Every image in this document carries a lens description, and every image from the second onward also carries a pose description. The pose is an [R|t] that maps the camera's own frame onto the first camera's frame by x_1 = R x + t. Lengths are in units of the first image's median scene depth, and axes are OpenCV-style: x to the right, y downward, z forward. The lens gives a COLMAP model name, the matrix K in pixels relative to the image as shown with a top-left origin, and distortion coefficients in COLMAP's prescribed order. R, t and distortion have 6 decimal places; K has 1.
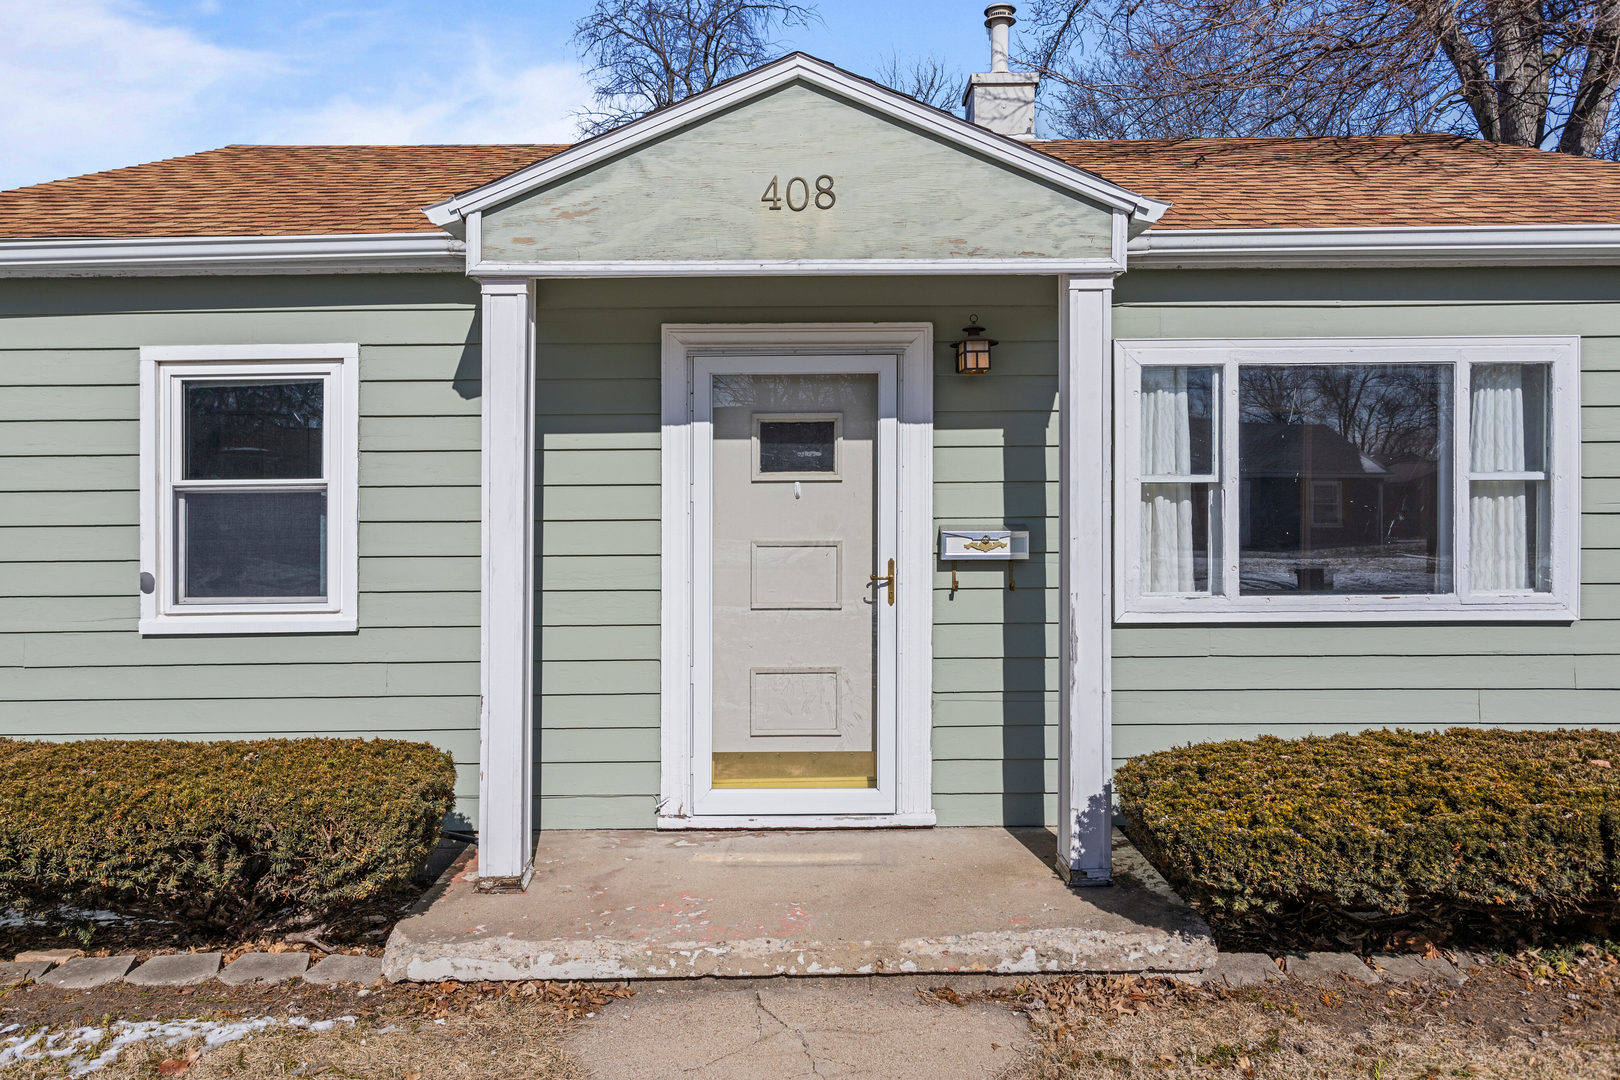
lens RADIAL K [[1212.9, 0, 809.8], [0, 1212.9, 504.8], [0, 0, 1]] dist [0.010404, 0.000434]
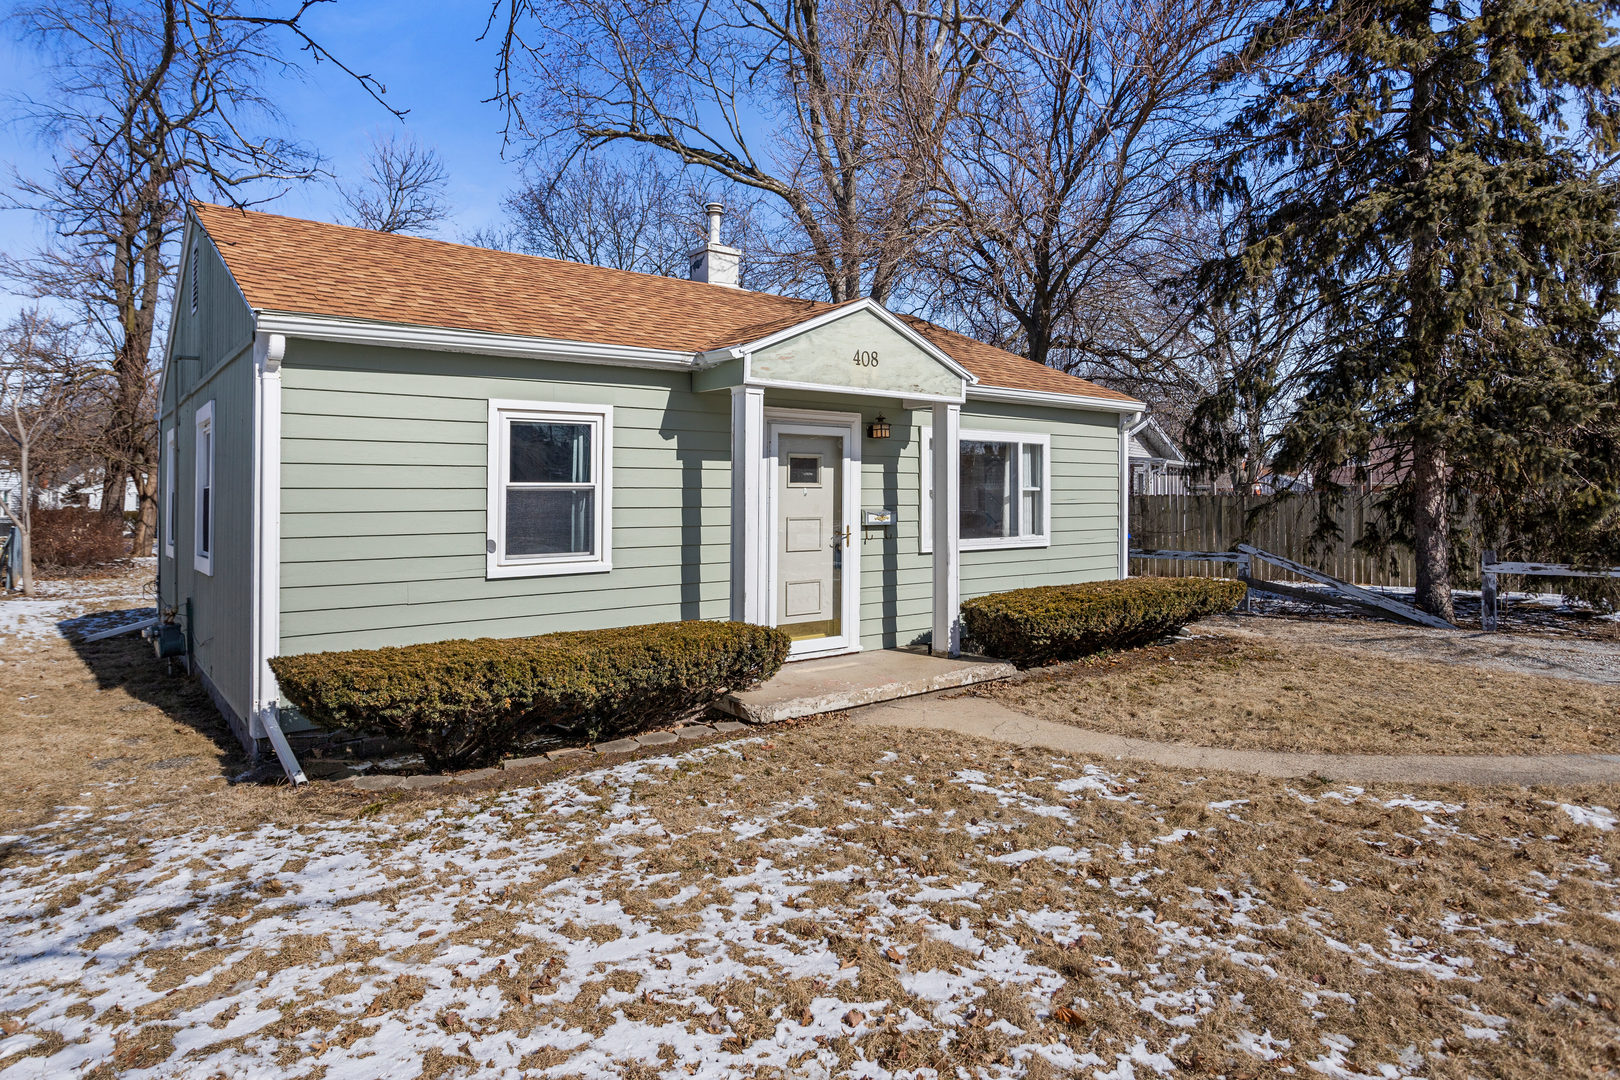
lens RADIAL K [[1212.9, 0, 809.8], [0, 1212.9, 504.8], [0, 0, 1]] dist [0.010404, 0.000434]
pose [[0.724670, 0.001841, 0.689093, -1.423101], [0.001996, 0.999987, -0.004771, 0.019226], [-0.689093, 0.004833, 0.724657, -0.474647]]
